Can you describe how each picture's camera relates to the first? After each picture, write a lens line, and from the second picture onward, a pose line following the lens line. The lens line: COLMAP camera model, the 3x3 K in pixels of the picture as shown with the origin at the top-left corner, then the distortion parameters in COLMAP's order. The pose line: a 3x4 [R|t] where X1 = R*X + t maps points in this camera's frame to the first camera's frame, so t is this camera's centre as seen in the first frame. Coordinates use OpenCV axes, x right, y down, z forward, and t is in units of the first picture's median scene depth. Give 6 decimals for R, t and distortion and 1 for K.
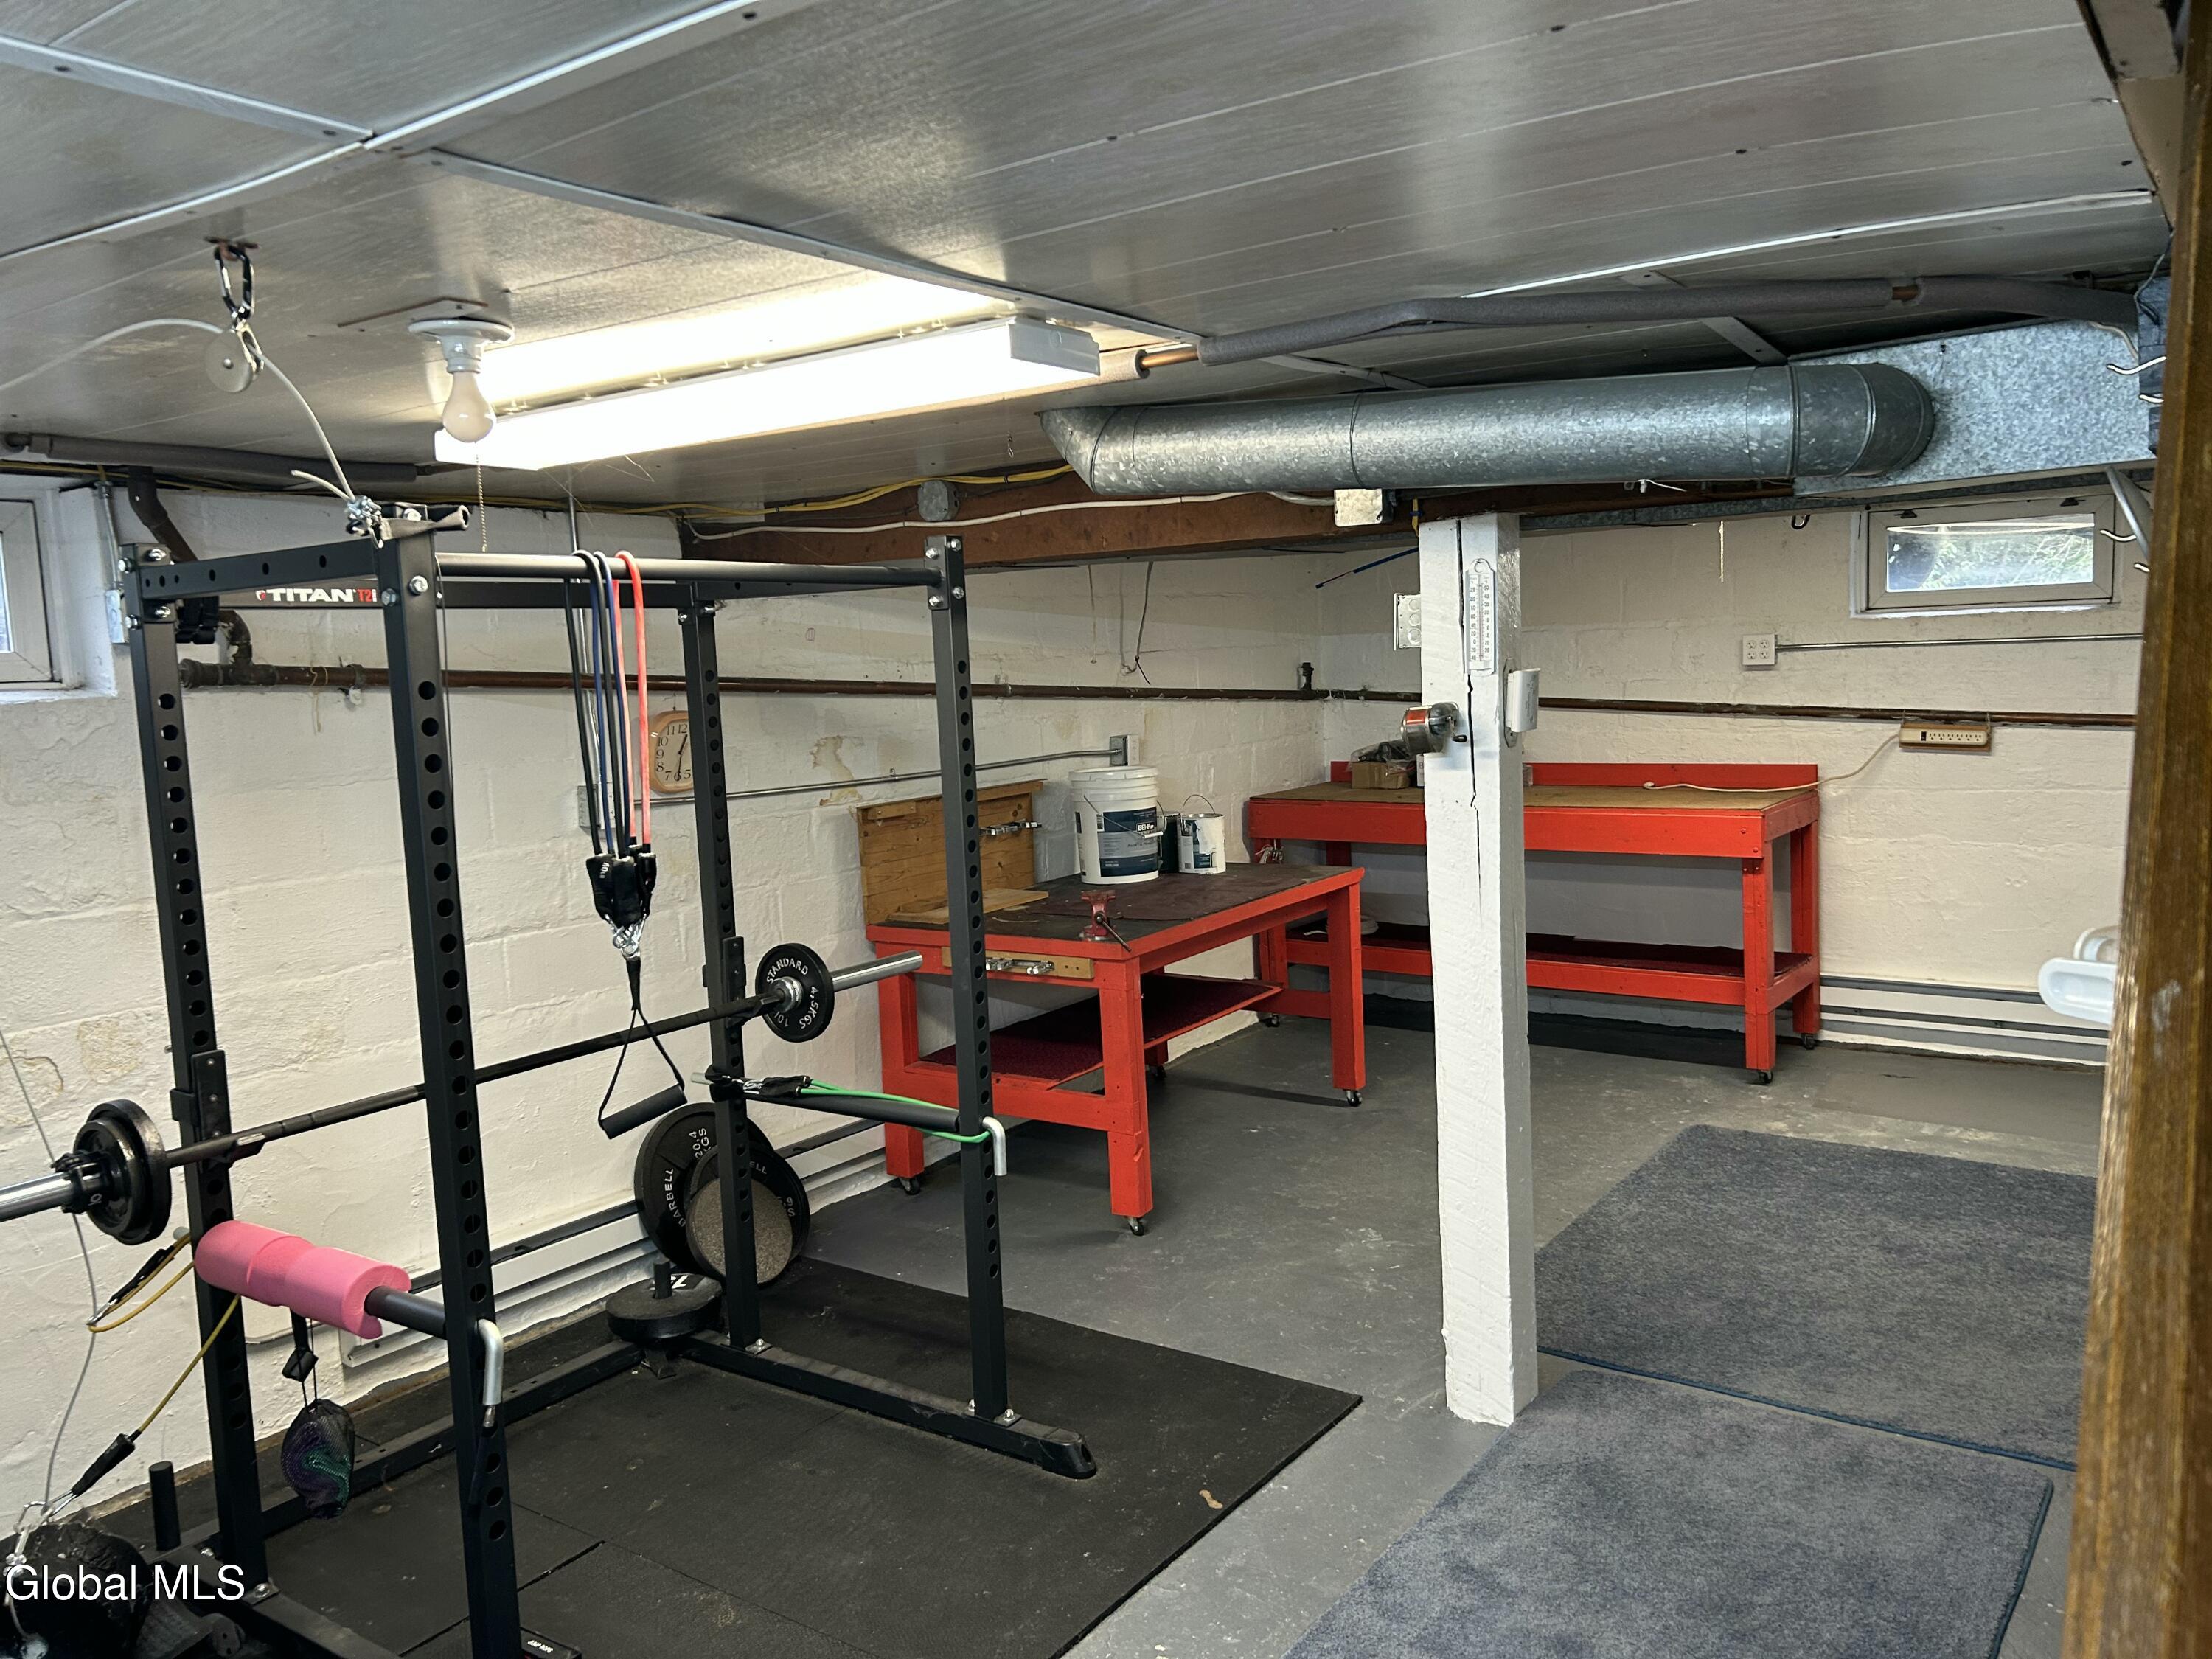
lens RADIAL K [[1653.8, 0, 1114.7], [0, 1653.8, 813.1], [0, 0, 1]] dist [0.041184, -0.039015]
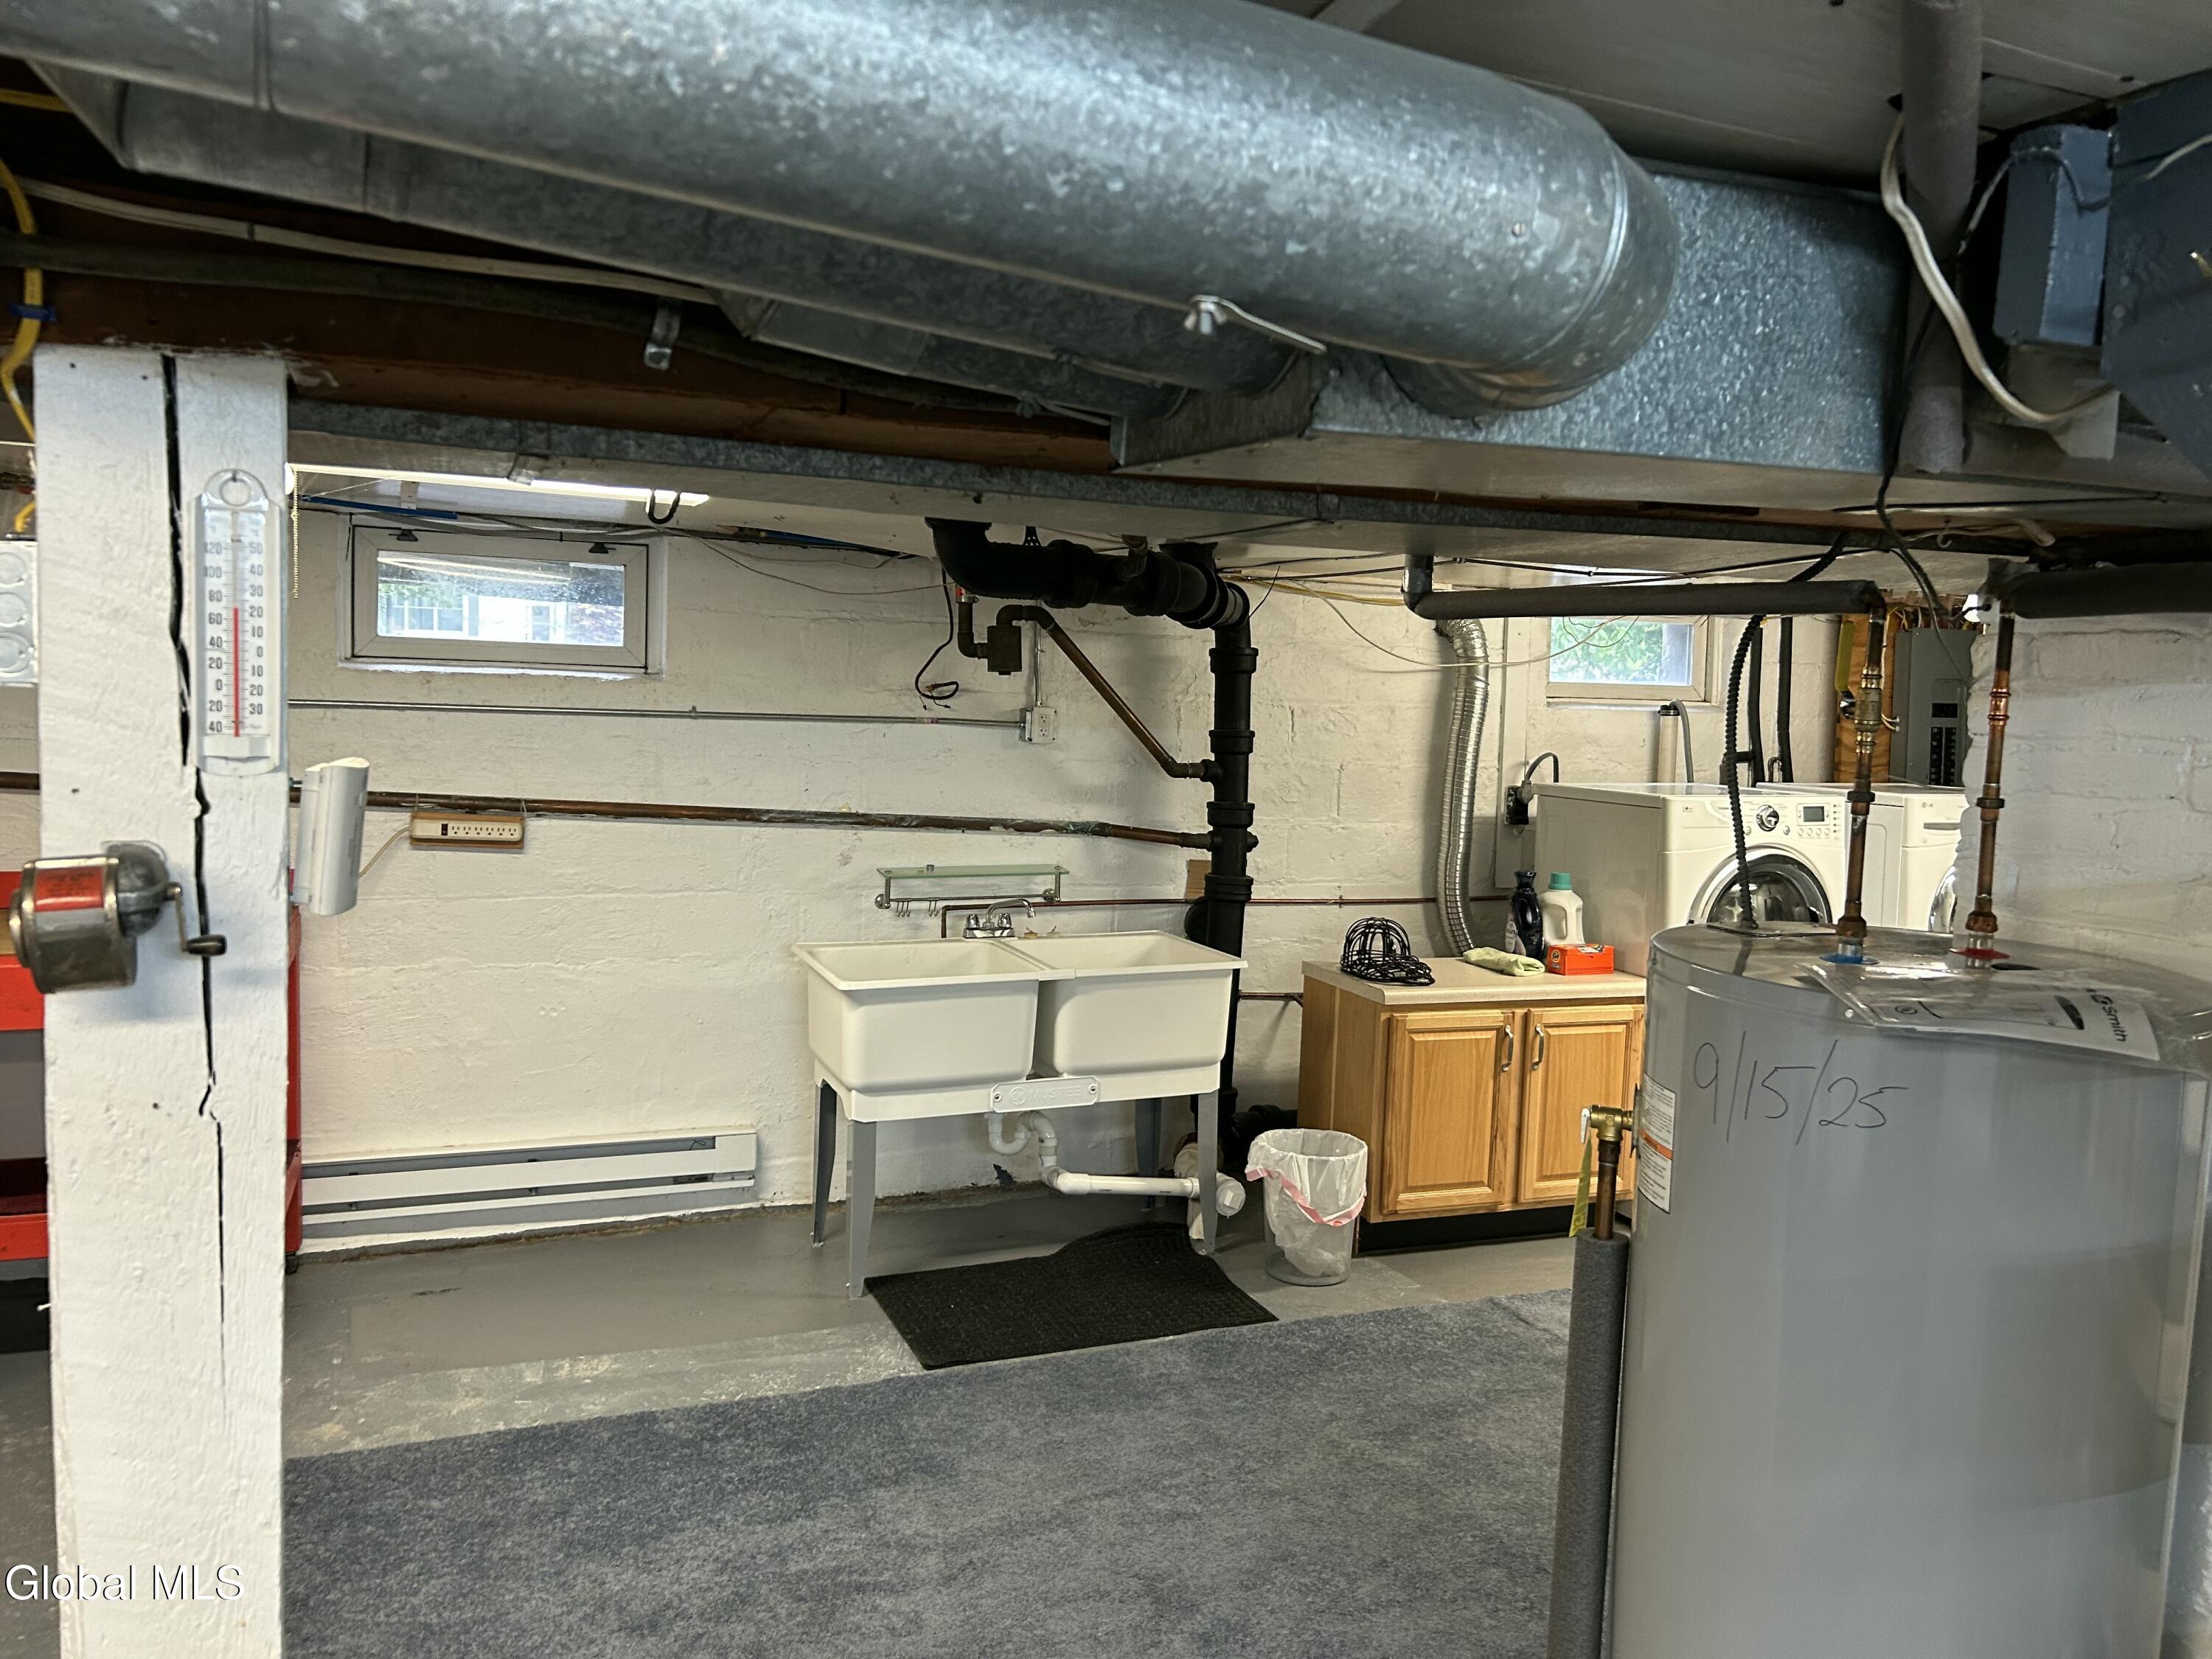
lens RADIAL K [[1653.8, 0, 1114.7], [0, 1653.8, 813.1], [0, 0, 1]] dist [0.041184, -0.039015]
pose [[0.523374, -0.002566, 0.852099, -0.001090], [0.028050, 0.999505, -0.014219, -0.039220], [-0.851641, 0.031343, 0.523187, 0.391017]]
